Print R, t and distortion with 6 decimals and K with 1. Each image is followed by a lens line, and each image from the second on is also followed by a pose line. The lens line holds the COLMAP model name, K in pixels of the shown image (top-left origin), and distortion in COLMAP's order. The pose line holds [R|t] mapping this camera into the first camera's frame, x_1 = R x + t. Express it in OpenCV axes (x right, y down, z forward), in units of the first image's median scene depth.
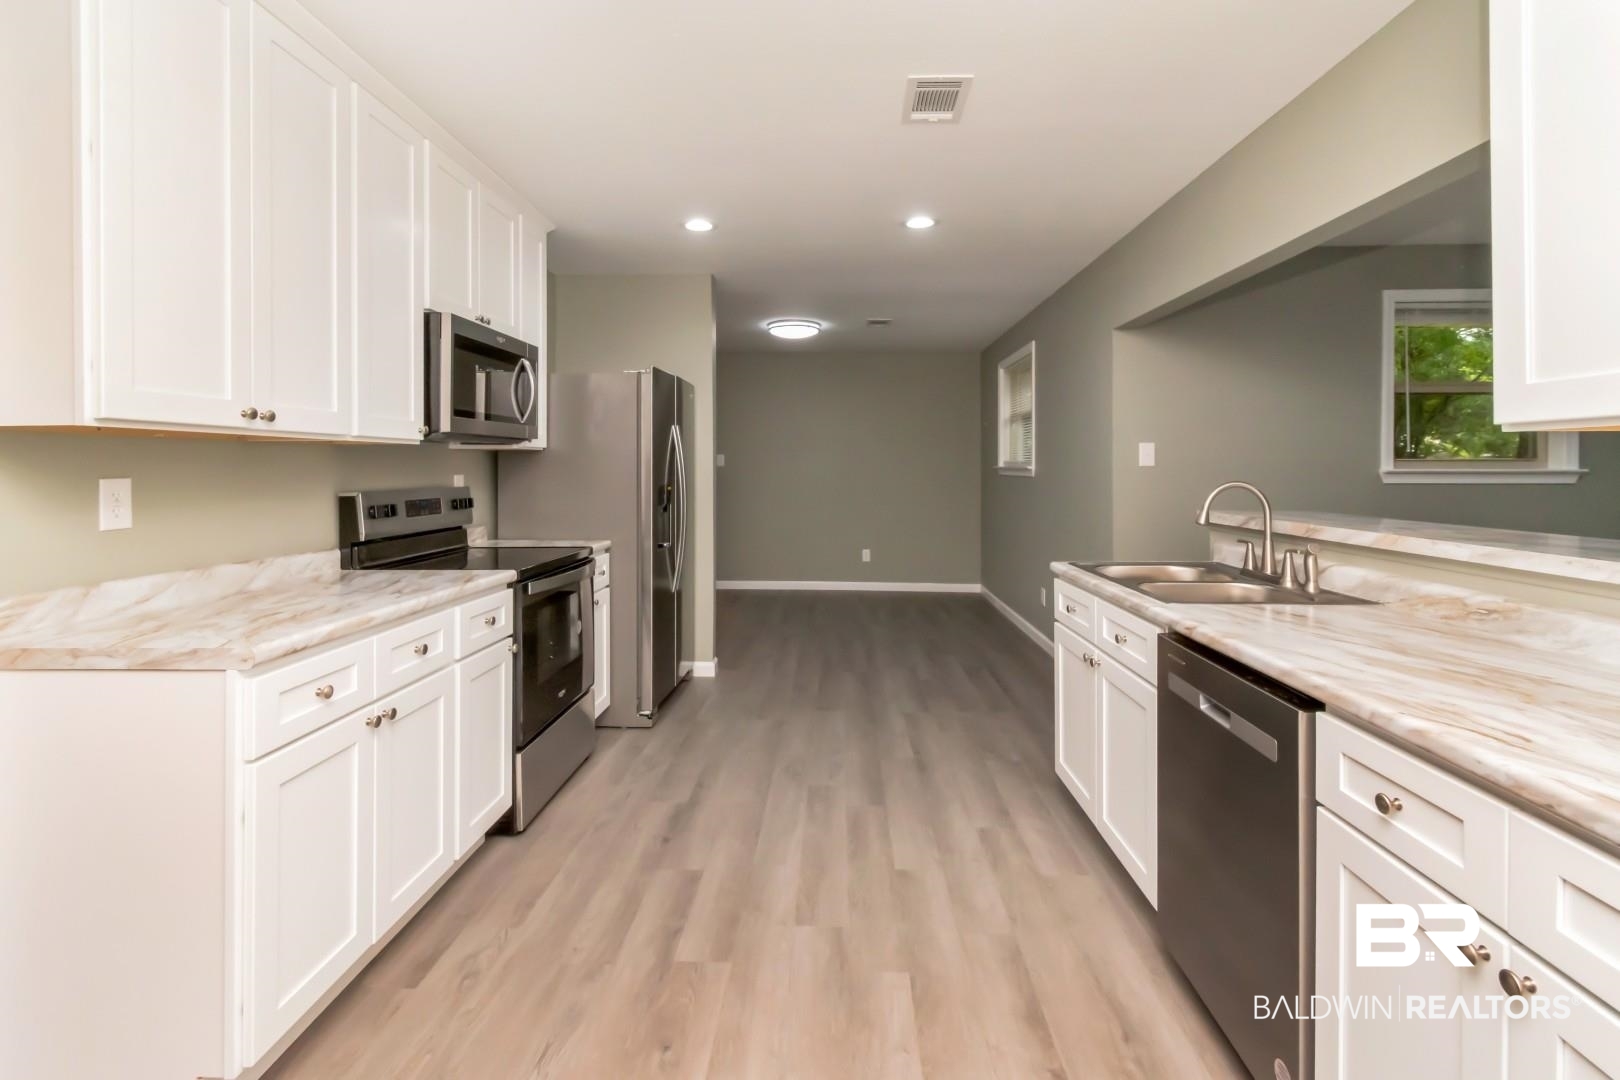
lens RADIAL K [[743.9, 0, 812.4], [0, 743.9, 463.1], [0, 0, 1]] dist [0.004172, -0.000277]
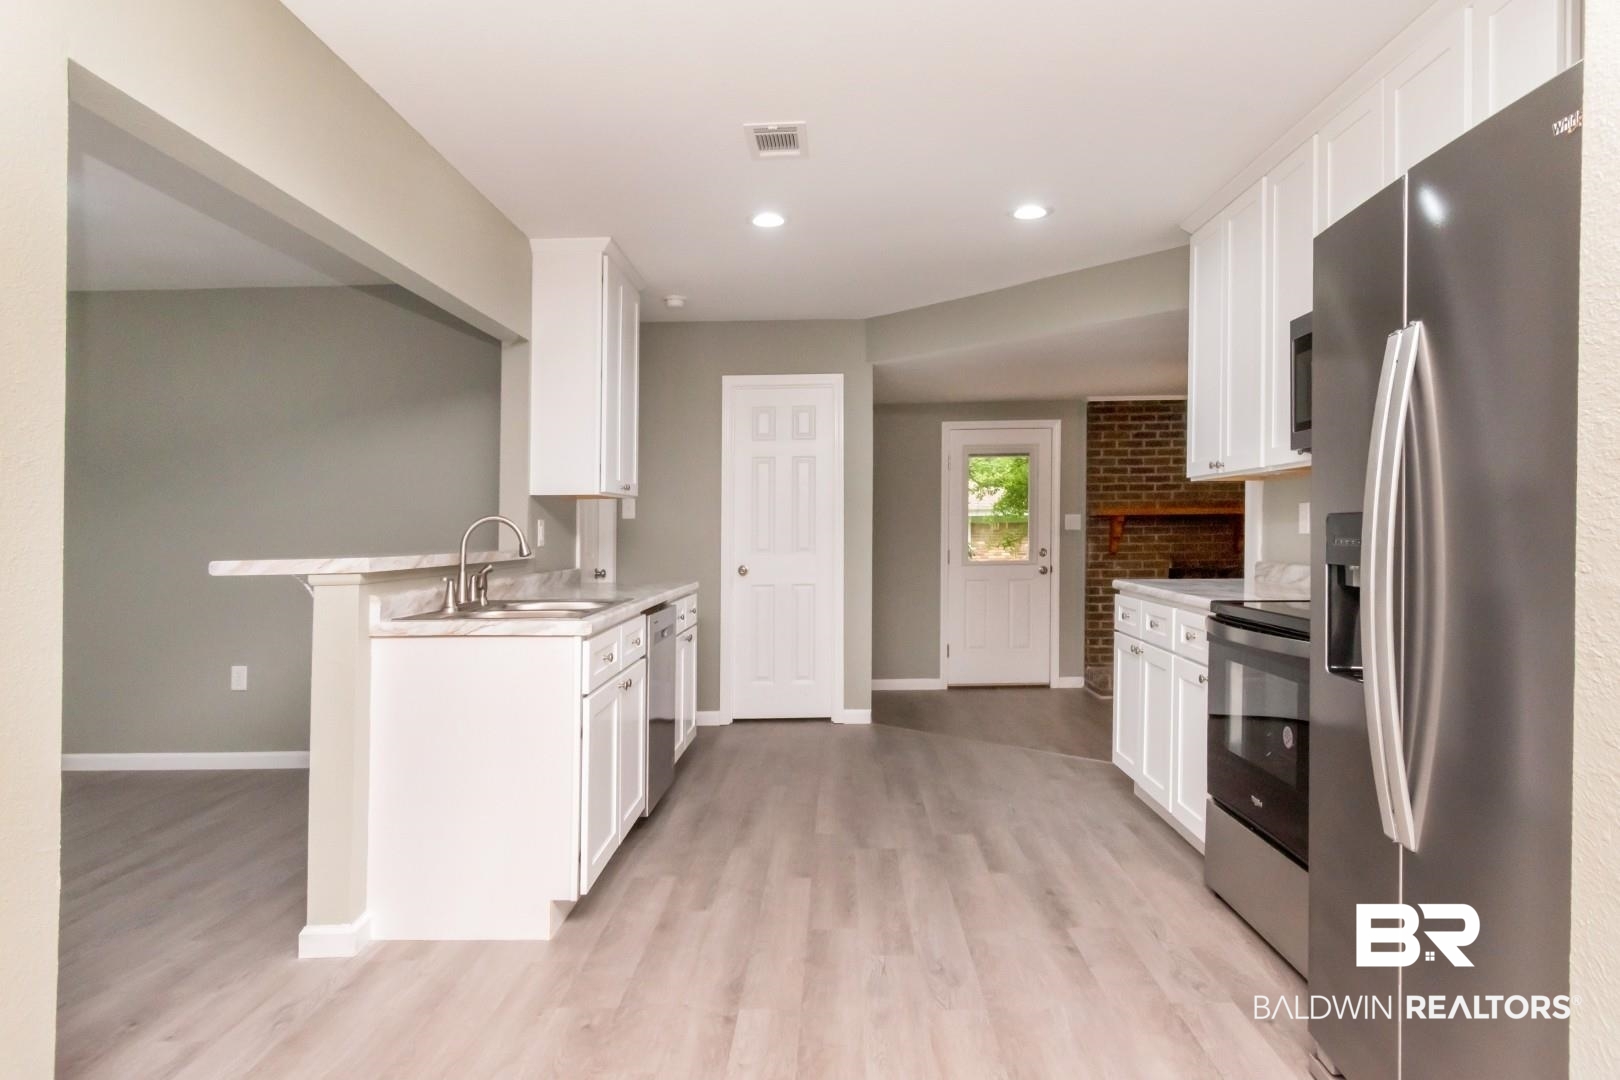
lens RADIAL K [[1005.0, 0, 815.6], [0, 1005.0, 561.7], [0, 0, 1]] dist [0.012348, -0.004964]
pose [[-0.999768, 0.016035, -0.014357, 0.107928], [0.015631, 0.999492, 0.027789, 0.050563], [0.014795, 0.027558, -0.999511, 2.218975]]
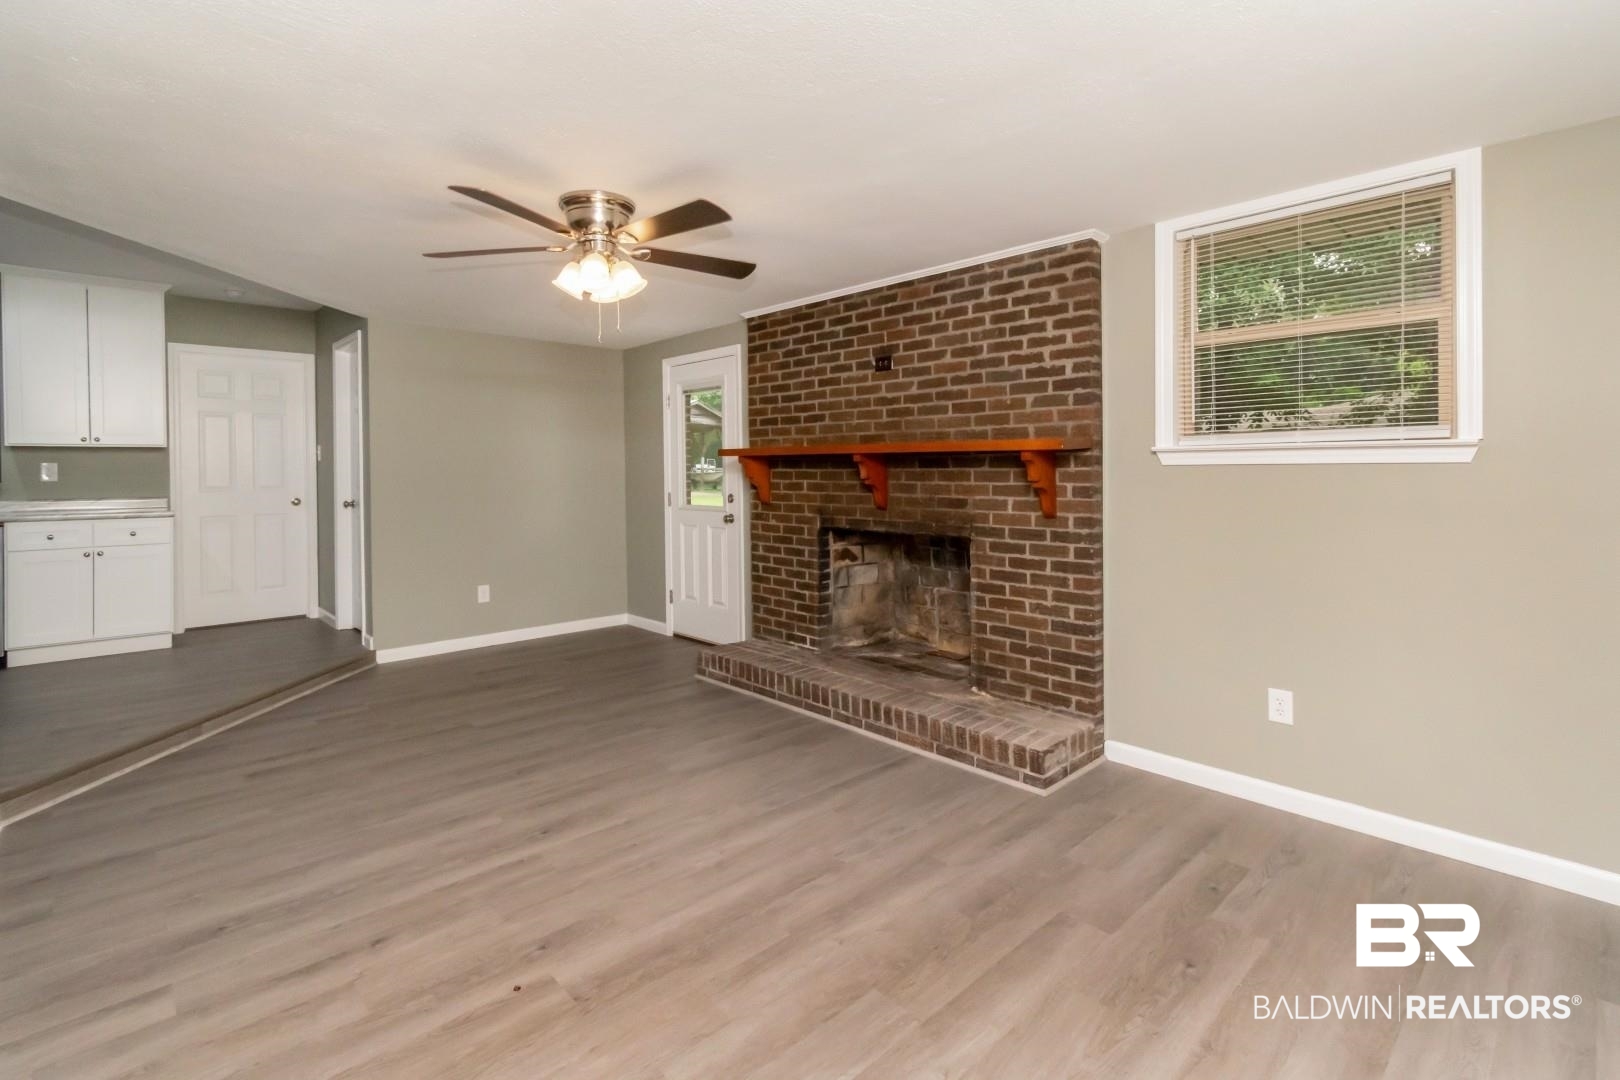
lens RADIAL K [[743.9, 0, 811.1], [0, 743.9, 489.5], [0, 0, 1]] dist [0.004172, -0.000277]
pose [[-0.722696, -0.013060, 0.691042, -2.148328], [0.009753, 0.999529, 0.029090, 0.039307], [-0.691097, 0.027763, -0.722229, 0.452501]]
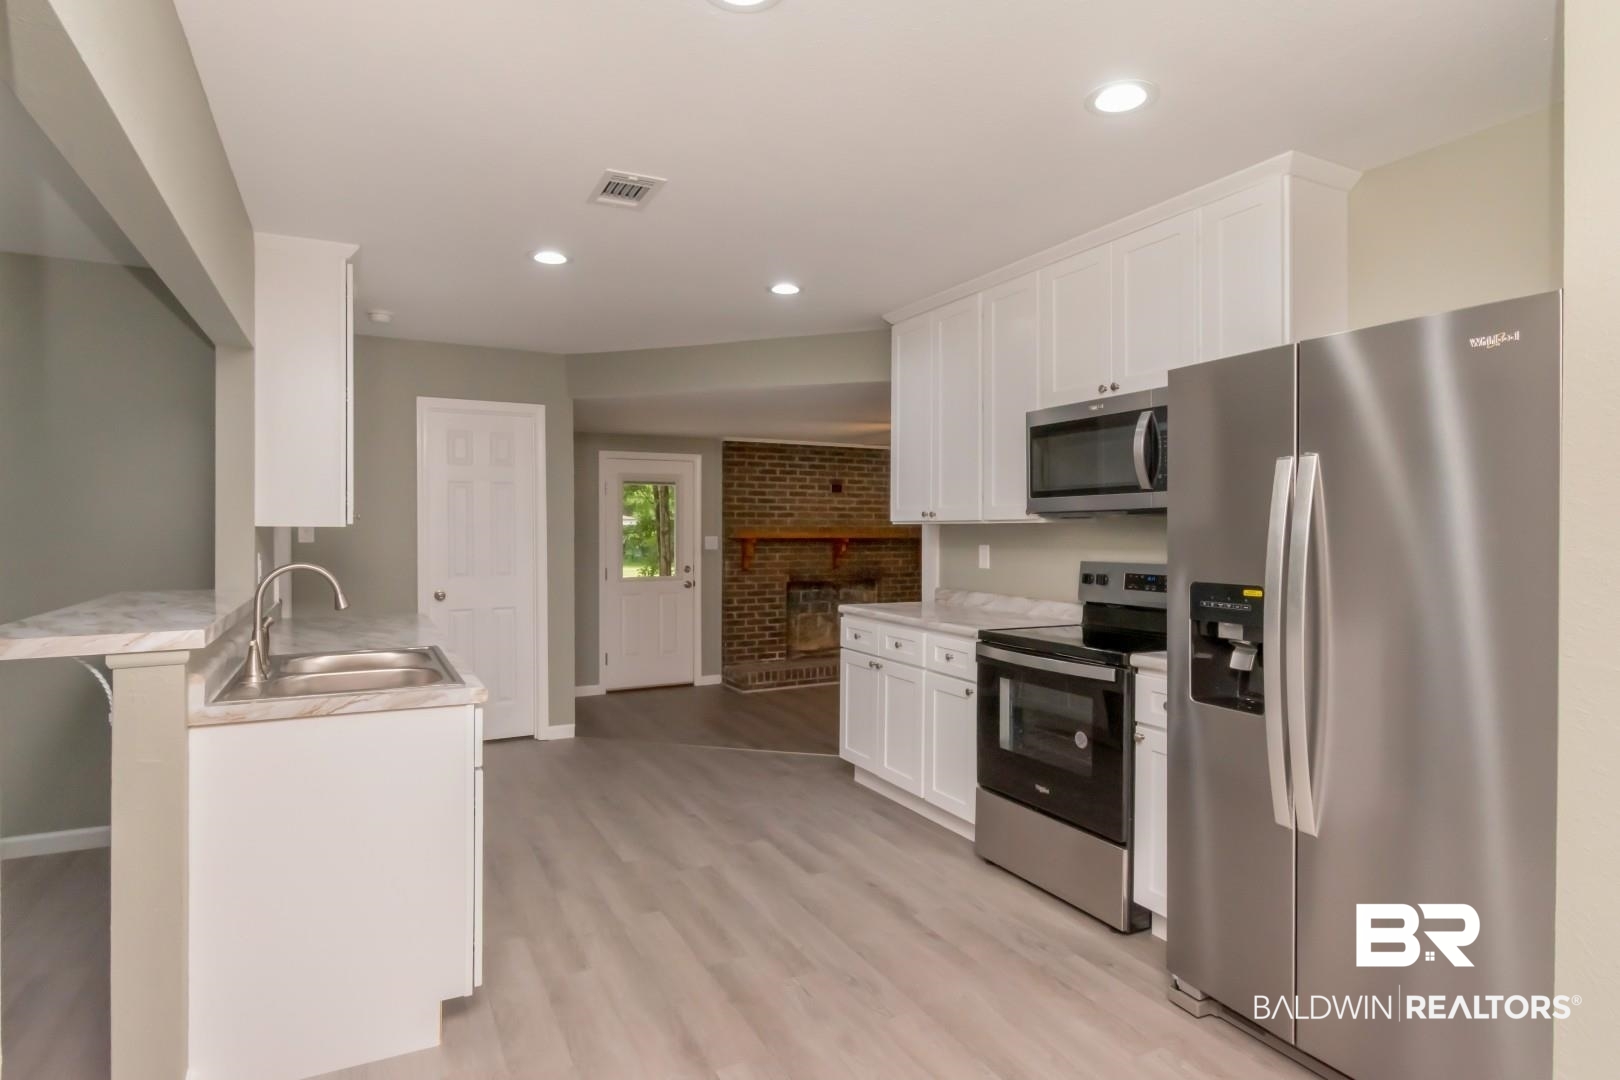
lens RADIAL K [[863.5, 0, 809.1], [0, 863.5, 569.0], [0, 0, 1]] dist [0.004745, 0.000149]
pose [[-0.870109, 0.024843, -0.492232, 0.491446], [0.003572, 0.999020, 0.044107, -0.013962], [0.492846, 0.036620, -0.869346, 2.016686]]
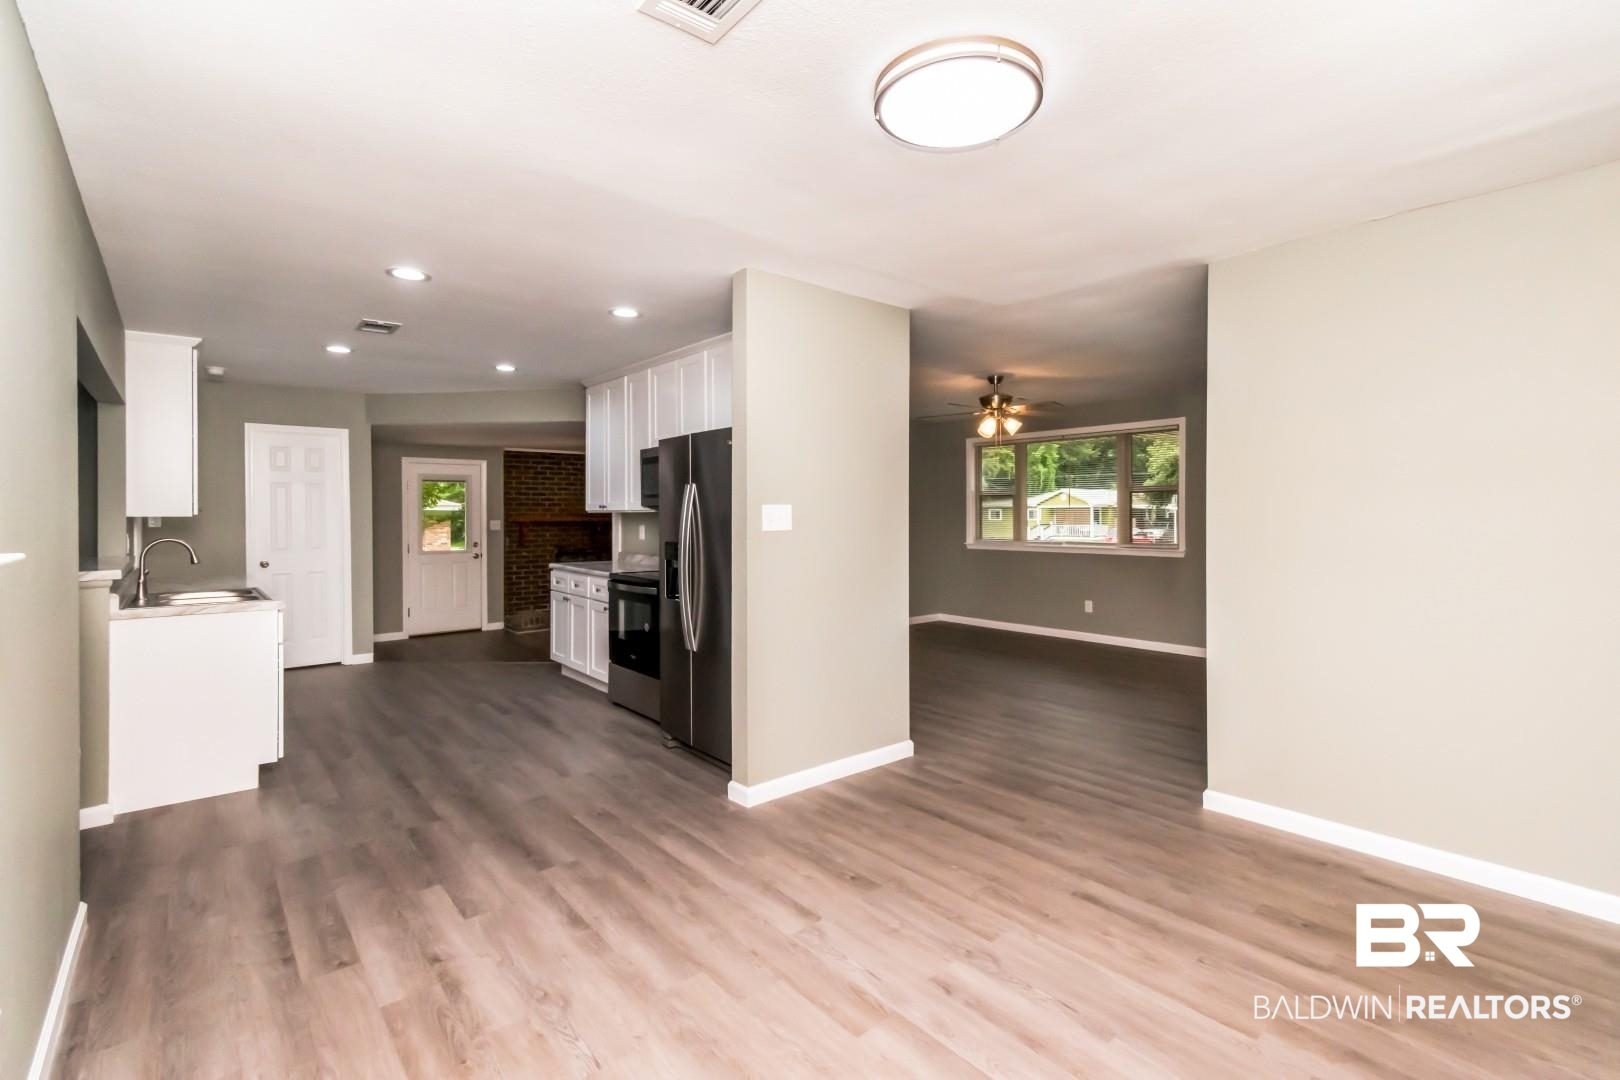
lens RADIAL K [[743.9, 0, 817.5], [0, 743.9, 534.3], [0, 0, 1]] dist [0.004172, -0.000277]
pose [[-0.737535, 0.025135, -0.674841, 0.560345], [0.007883, 0.999559, 0.028614, -0.019299], [0.675263, 0.015784, -0.737408, 2.878229]]
